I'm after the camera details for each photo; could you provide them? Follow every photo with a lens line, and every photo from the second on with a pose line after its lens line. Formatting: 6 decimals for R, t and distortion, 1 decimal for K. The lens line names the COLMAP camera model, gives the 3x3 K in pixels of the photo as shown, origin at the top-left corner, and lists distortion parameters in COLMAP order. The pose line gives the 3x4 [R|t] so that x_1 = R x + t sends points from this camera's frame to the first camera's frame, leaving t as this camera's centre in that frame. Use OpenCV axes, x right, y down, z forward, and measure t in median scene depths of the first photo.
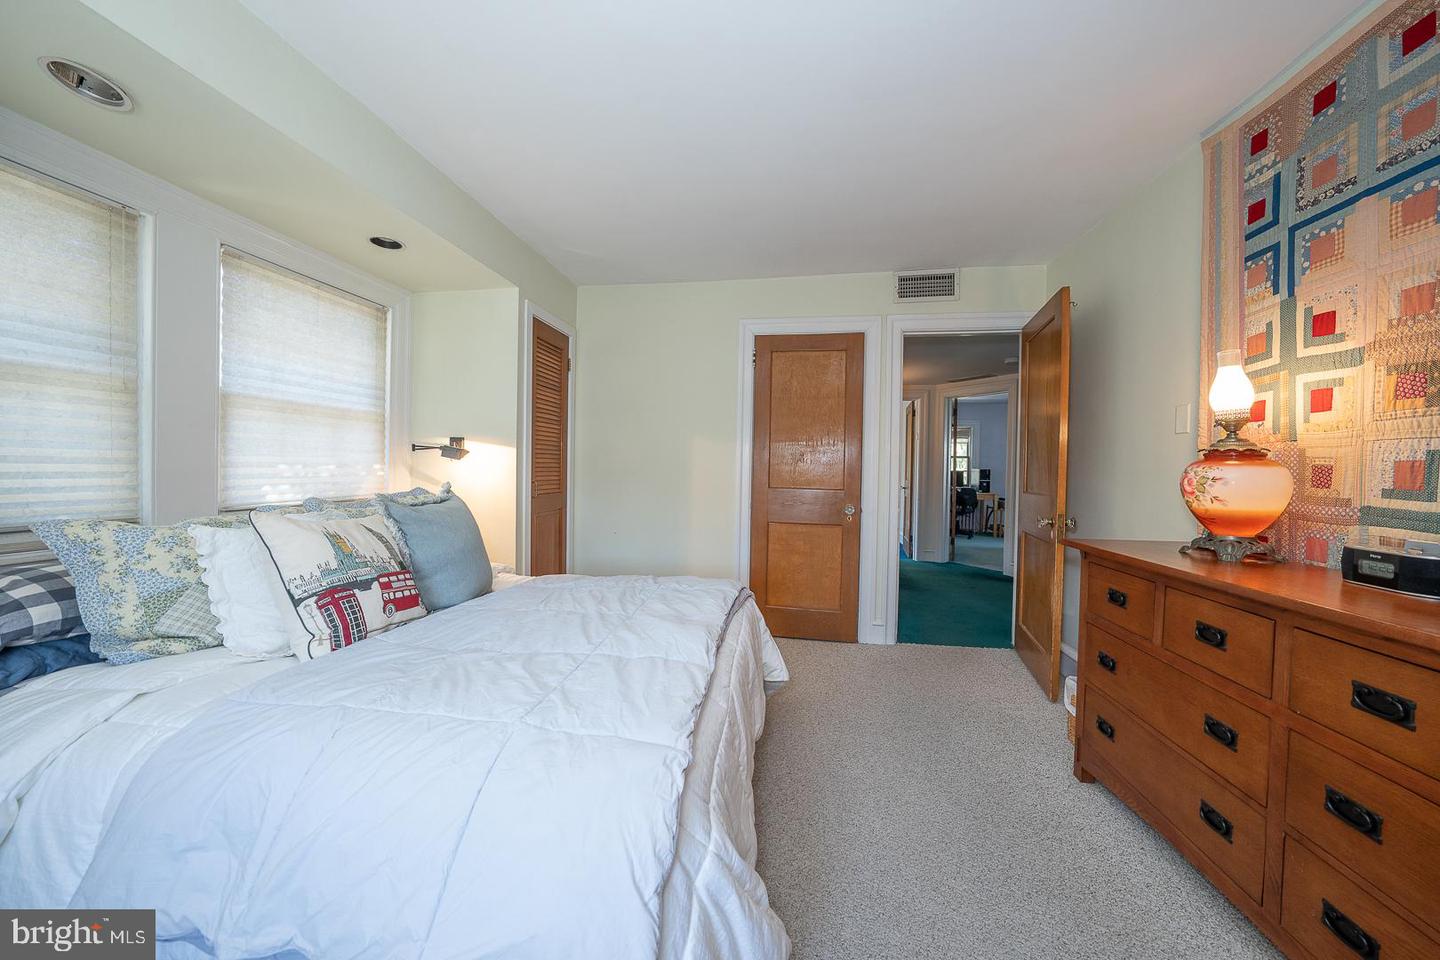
lens RADIAL K [[495.0, 0, 722.3], [0, 495.0, 474.4], [0, 0, 1]] dist [-0.030876, 0.007028]
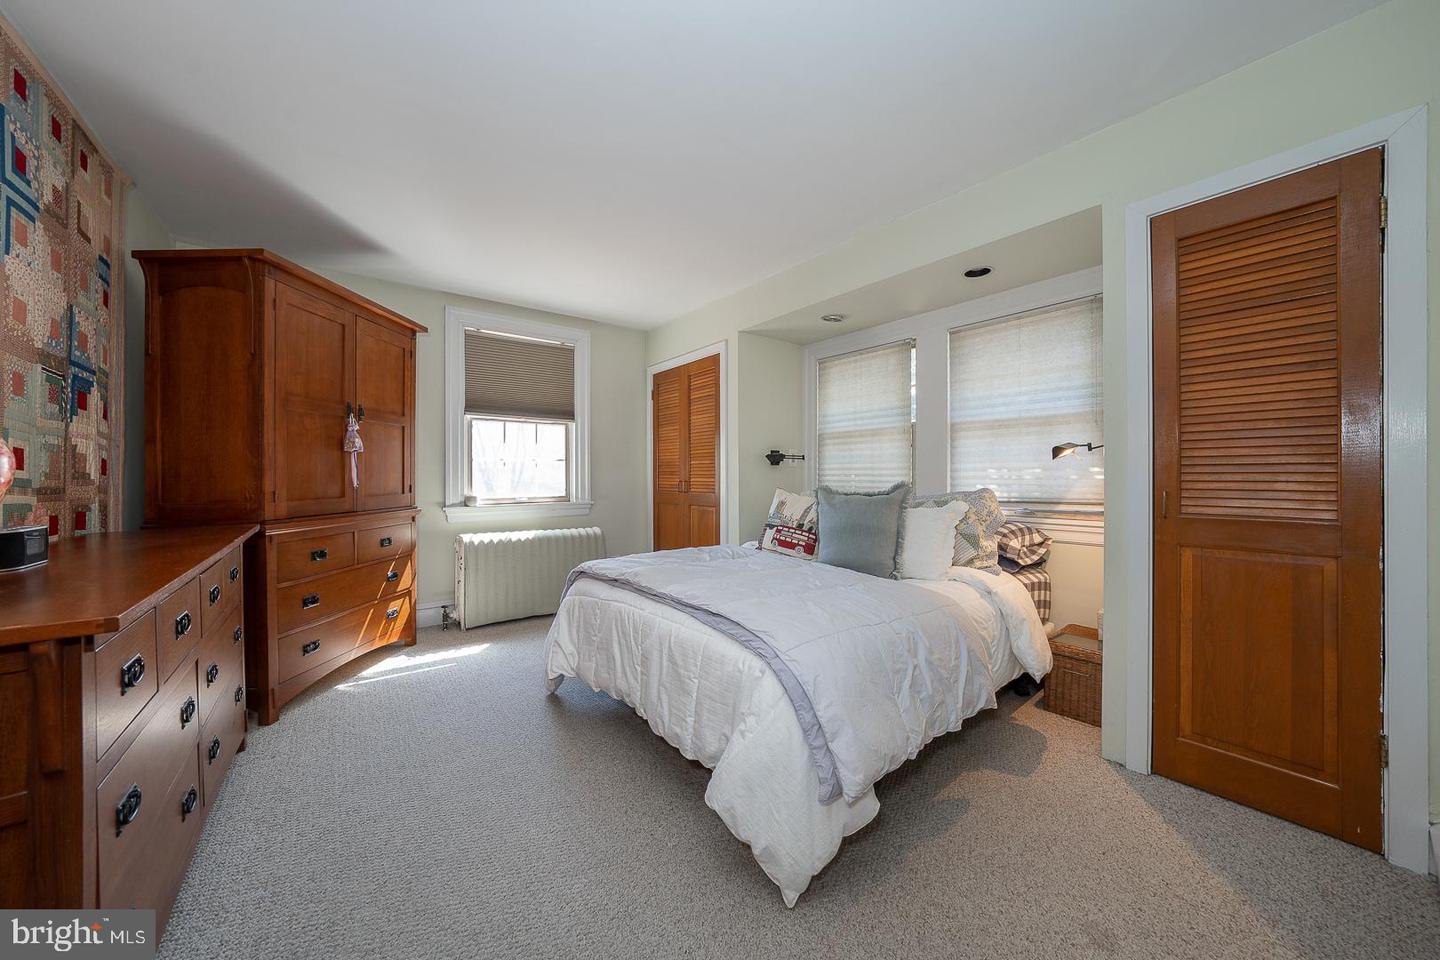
lens RADIAL K [[495.0, 0, 722.3], [0, 495.0, 474.4], [0, 0, 1]] dist [-0.030876, 0.007028]
pose [[-0.694610, -0.012383, -0.719280, 0.563955], [-0.018479, 0.999829, 0.000632, 0.006671], [0.719149, 0.013730, -0.694720, 1.433692]]
